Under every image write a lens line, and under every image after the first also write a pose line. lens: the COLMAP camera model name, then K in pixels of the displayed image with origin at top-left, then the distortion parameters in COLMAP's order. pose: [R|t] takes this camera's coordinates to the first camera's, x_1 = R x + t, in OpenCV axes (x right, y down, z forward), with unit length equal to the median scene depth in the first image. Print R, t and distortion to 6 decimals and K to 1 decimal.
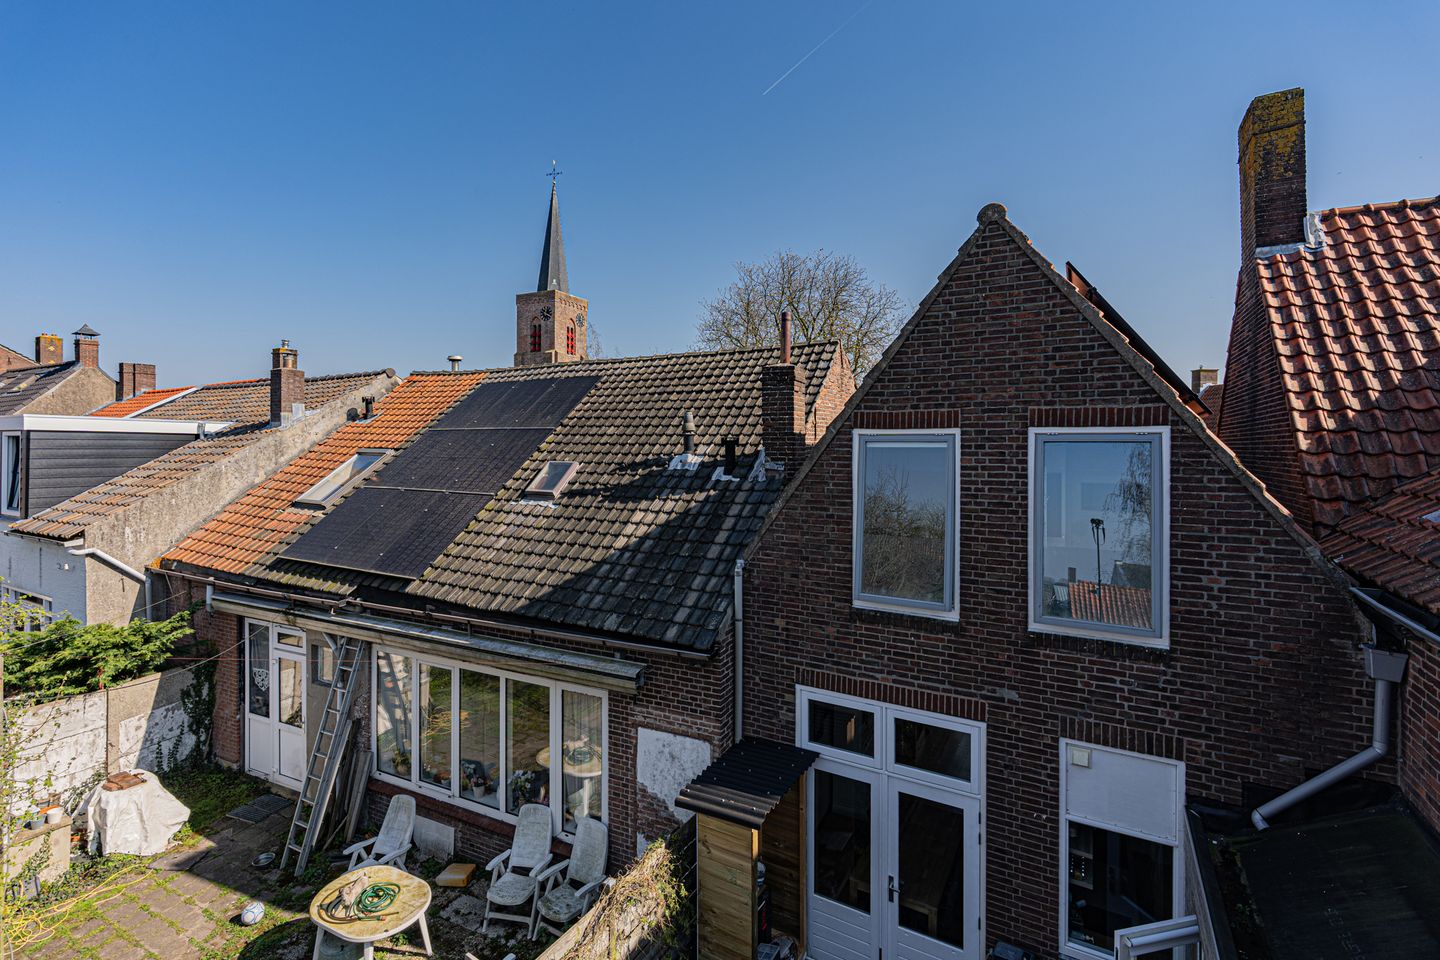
lens RADIAL K [[650.6, 0, 728.0], [0, 650.6, 431.9], [0, 0, 1]] dist [-0.005269, 0.000651]
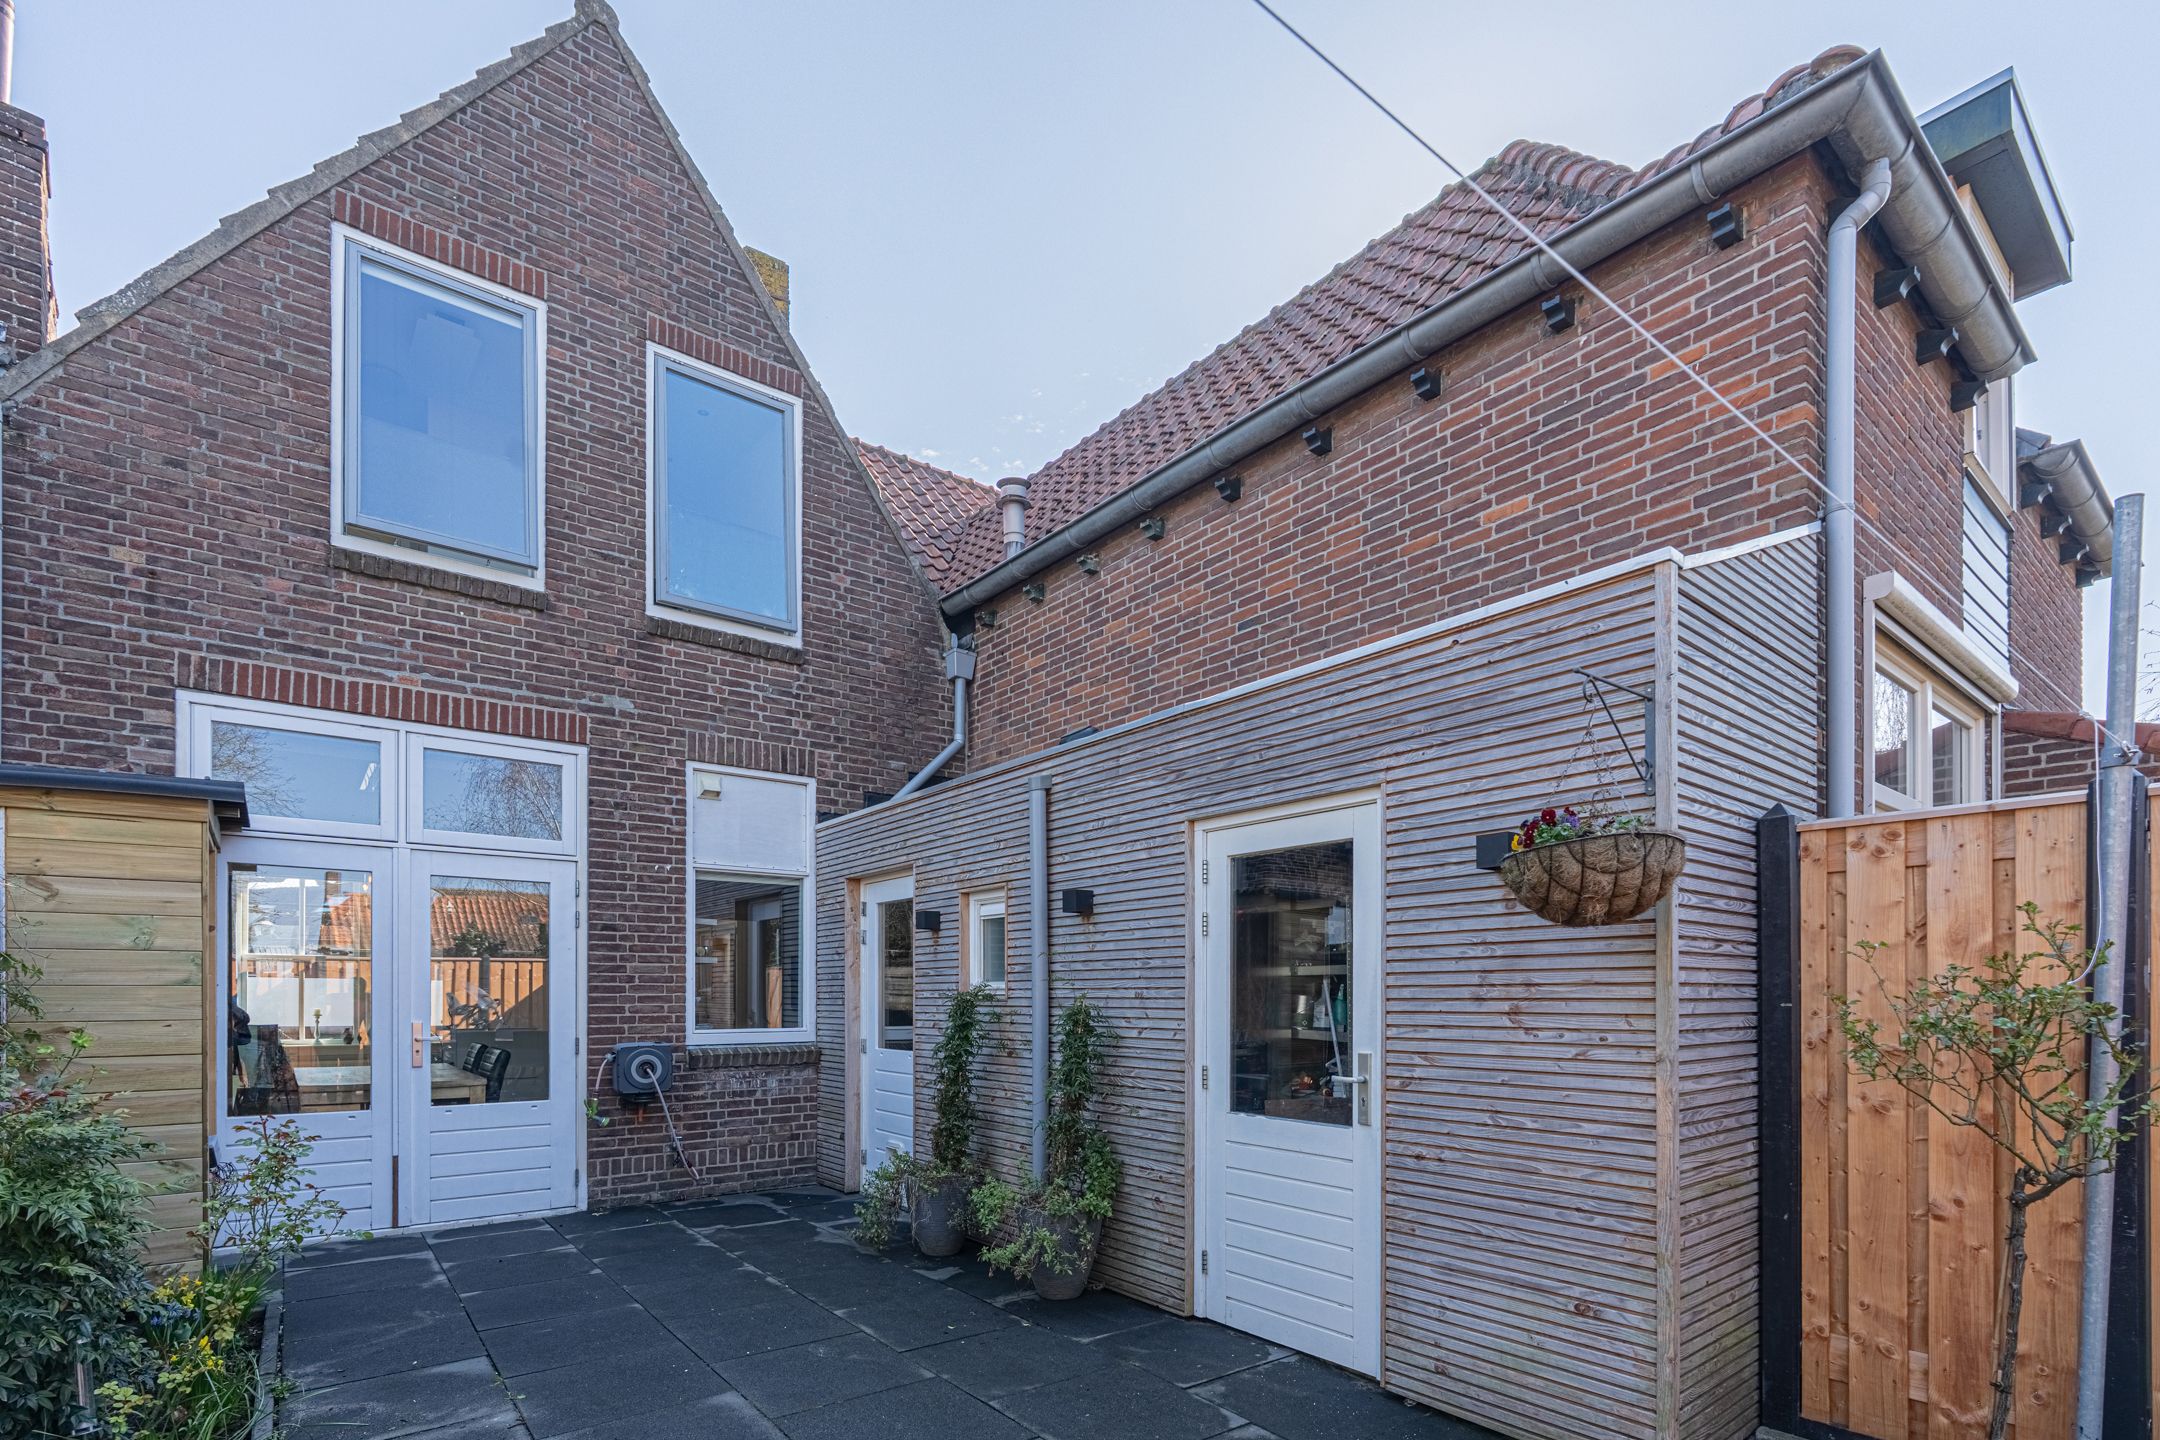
lens RADIAL K [[1022.6, 0, 1089.6], [0, 1022.6, 986.1], [0, 0, 1]] dist [-0.002948, -0.000589]
pose [[0.355600, 0.008194, 0.934602, -0.393162], [-0.005994, 0.999961, -0.006487, 0.676787], [-0.934619, -0.003295, 0.355635, 0.129193]]
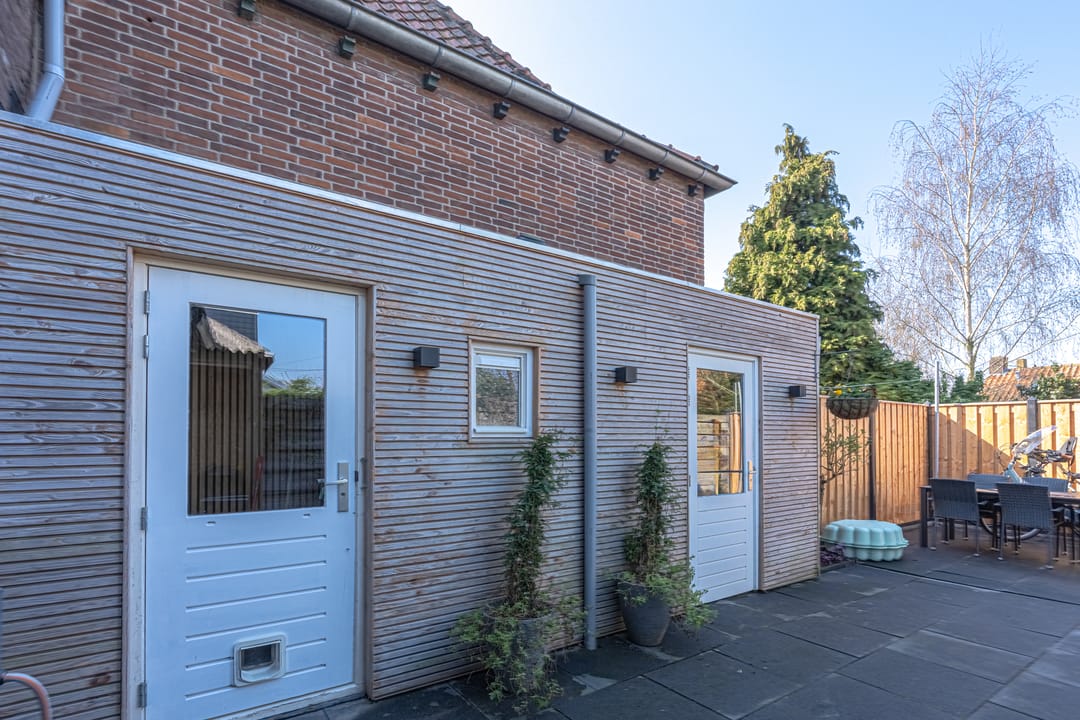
lens RADIAL K [[498.1, 0, 576.4], [0, 498.1, 425.7], [0, 0, 1]] dist [-0.006611, 0.000175]
pose [[-0.911421, 0.005179, 0.411442, 0.145301], [-0.006145, 0.999638, -0.026196, 0.679727], [-0.411428, -0.026404, -0.911060, 0.940090]]
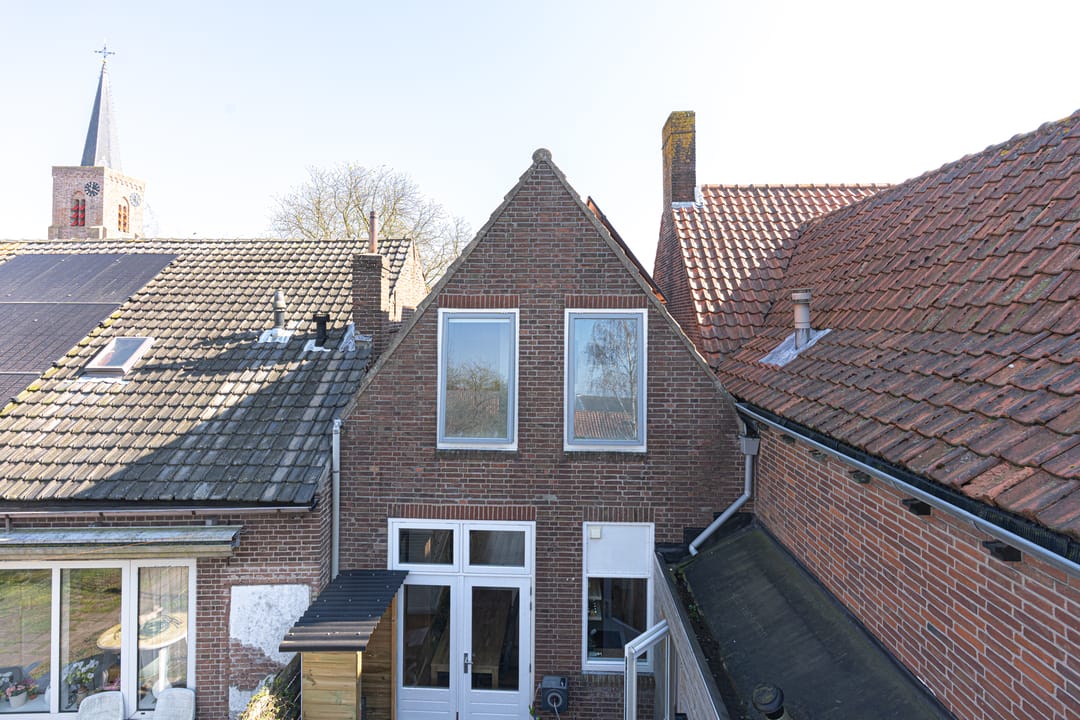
lens RADIAL K [[487.5, 0, 547.3], [0, 487.5, 308.9], [0, 0, 1]] dist [-0.003352, -0.000008]
pose [[0.883506, 0.010999, 0.468291, -0.070361], [-0.009613, 0.999939, -0.005350, -0.000060], [-0.468322, 0.000226, 0.883558, 0.066042]]
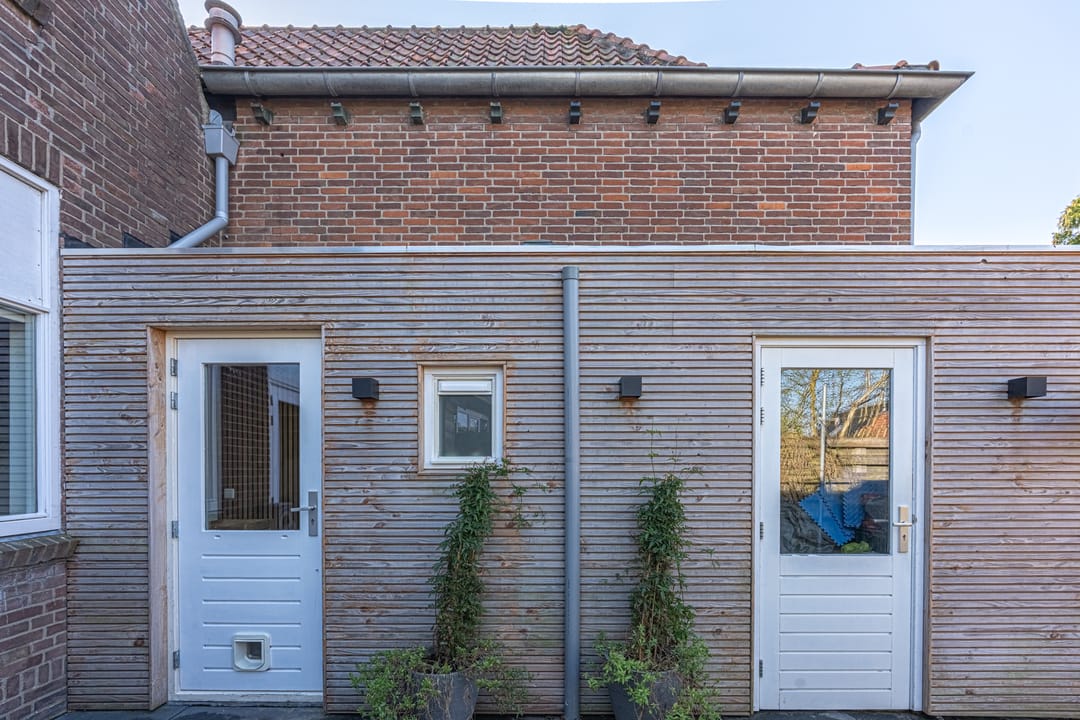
lens RADIAL K [[472.9, 0, 567.0], [0, 472.9, 472.4], [0, 0, 1]] dist [-0.004807, -0.000160]
pose [[-0.511138, -0.005378, 0.859482, 0.003547], [-0.006123, 0.999978, 0.002615, 0.680465], [-0.859477, -0.003926, -0.511159, 0.669400]]
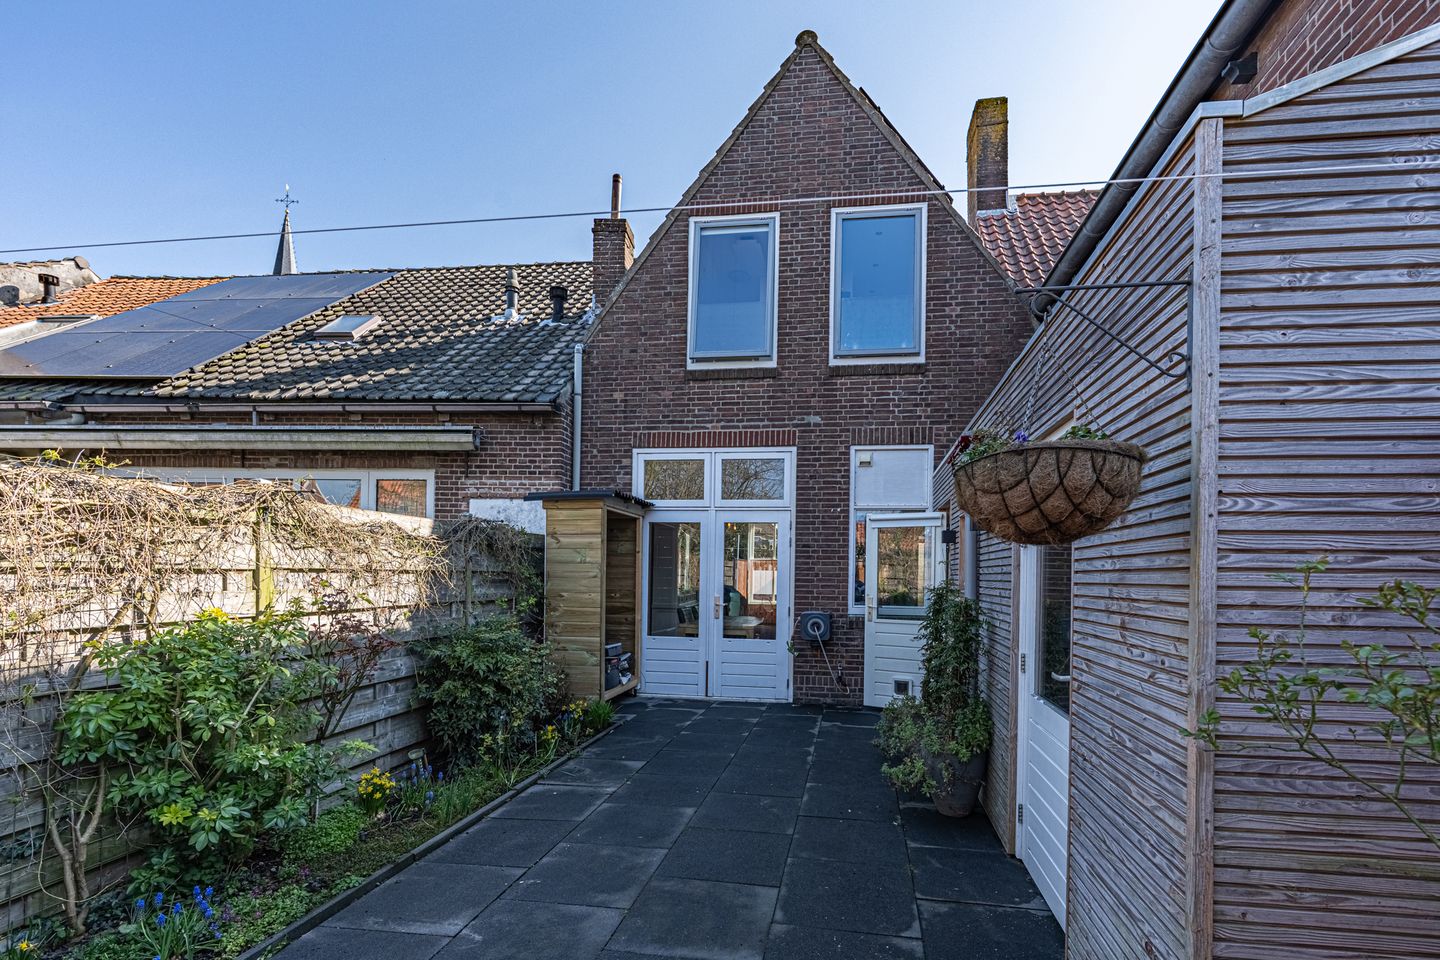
lens RADIAL K [[664.1, 0, 768.6], [0, 664.1, 567.6], [0, 0, 1]] dist [-0.006611, 0.000175]
pose [[0.924589, 0.017183, 0.380578, -0.118570], [-0.016366, 0.999852, -0.005383, 0.660418], [-0.380614, -0.001251, 0.924733, -0.131449]]
